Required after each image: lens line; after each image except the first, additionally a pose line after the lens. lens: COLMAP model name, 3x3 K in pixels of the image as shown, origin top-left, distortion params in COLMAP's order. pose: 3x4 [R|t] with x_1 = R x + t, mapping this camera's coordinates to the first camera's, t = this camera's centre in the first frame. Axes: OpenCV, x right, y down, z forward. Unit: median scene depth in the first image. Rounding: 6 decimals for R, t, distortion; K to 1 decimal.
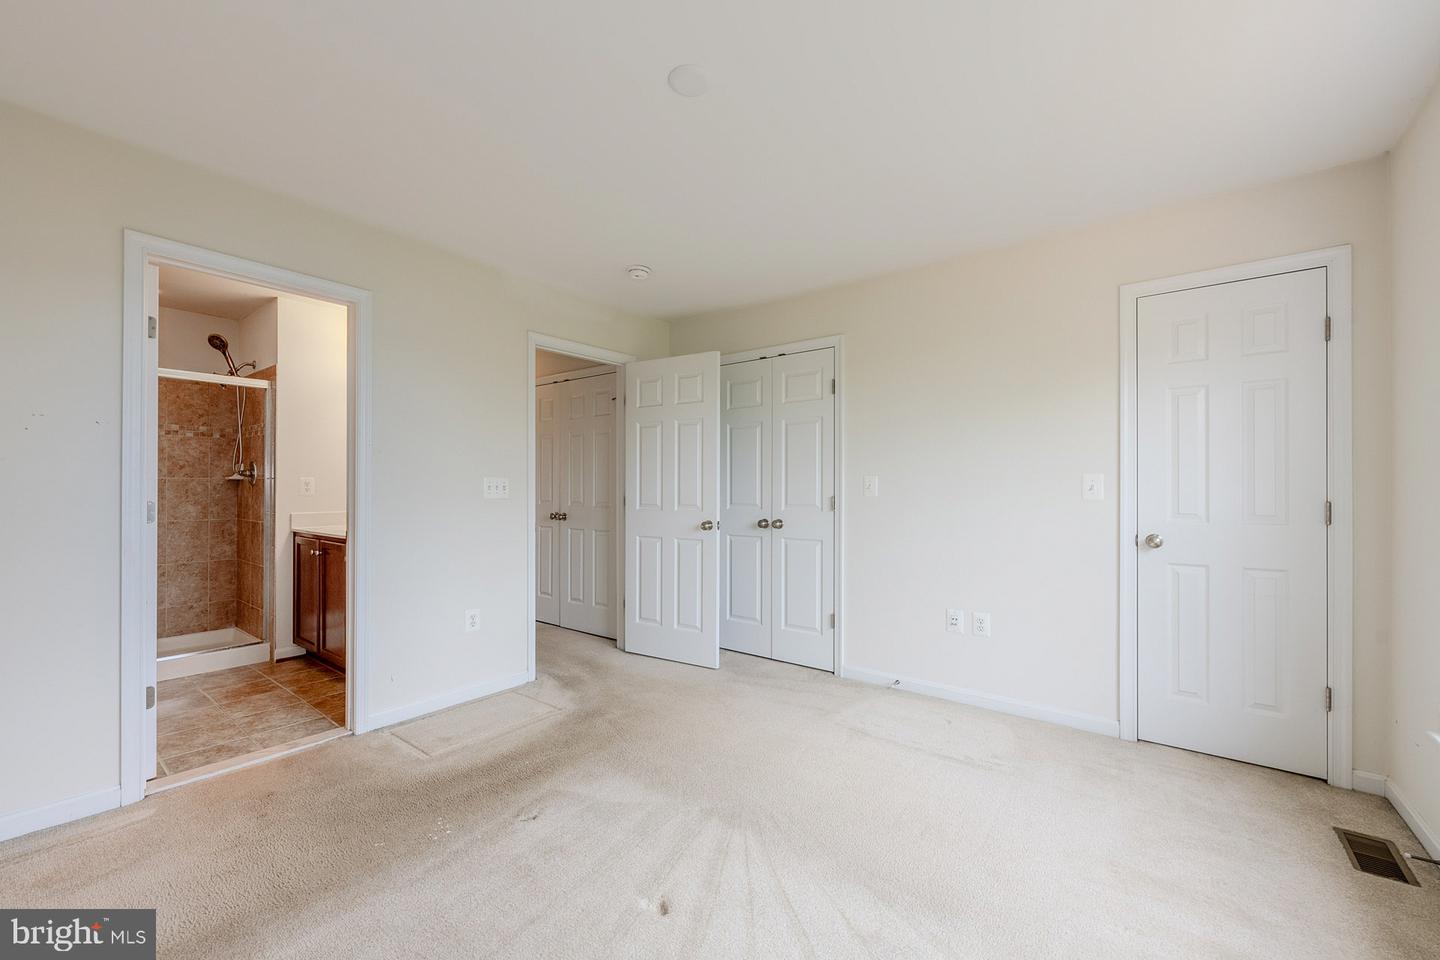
lens RADIAL K [[572.4, 0, 710.5], [0, 572.4, 480.6], [0, 0, 1]] dist [-0.000643, 0.000198]
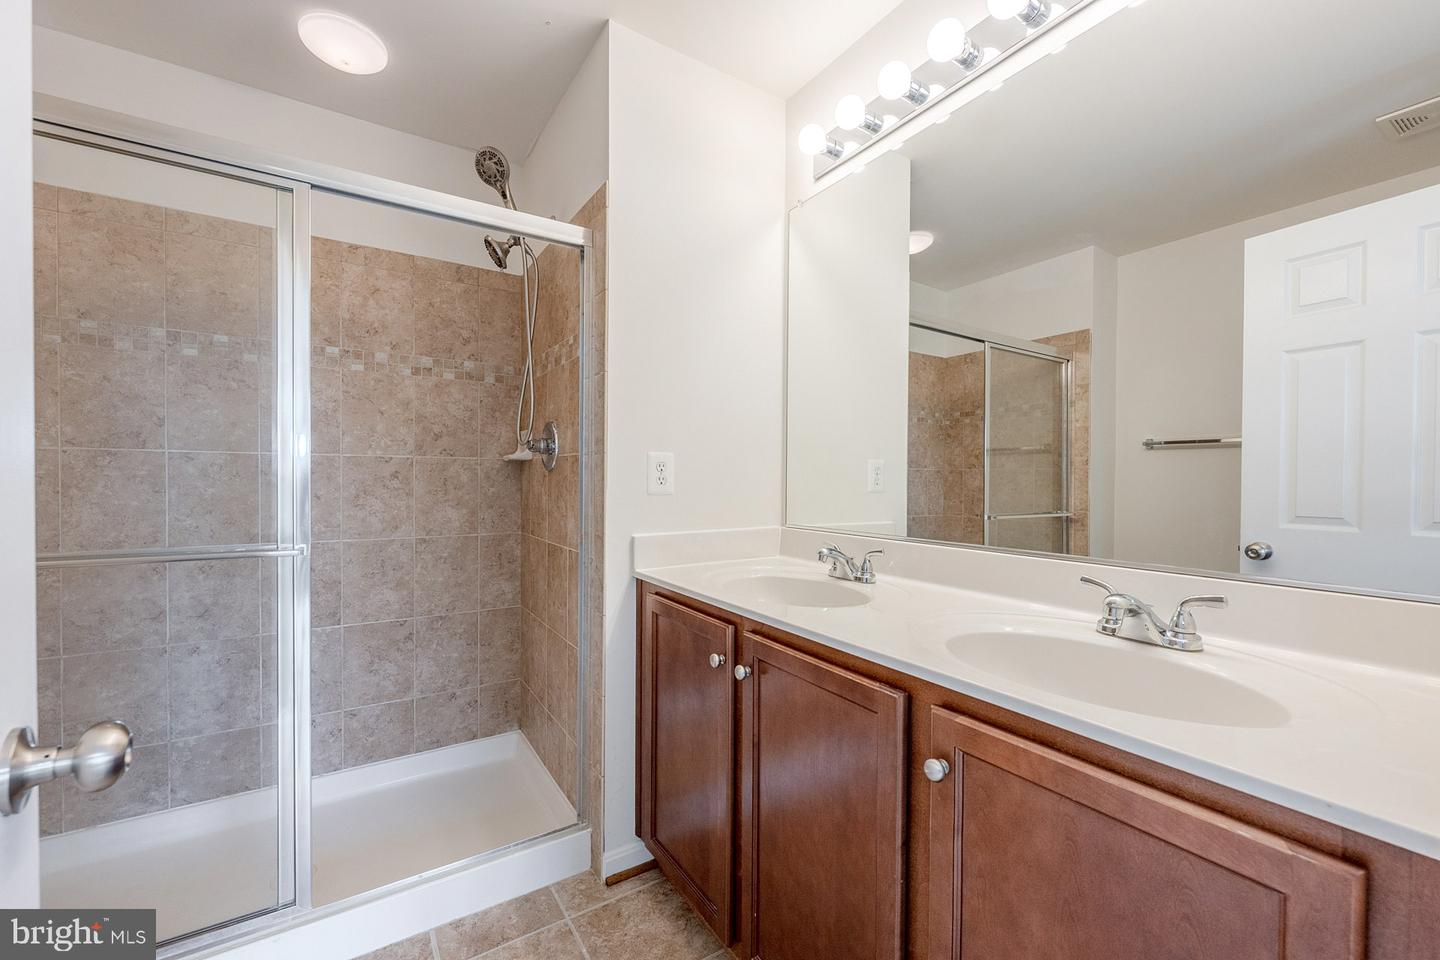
lens RADIAL K [[572.4, 0, 710.5], [0, 572.4, 480.6], [0, 0, 1]] dist [-0.000643, 0.000198]
pose [[0.942949, 0.007028, -0.332864, -0.496943], [-0.002688, 0.999905, 0.013496, 0.009696], [0.332927, -0.011831, 0.942878, 0.570913]]
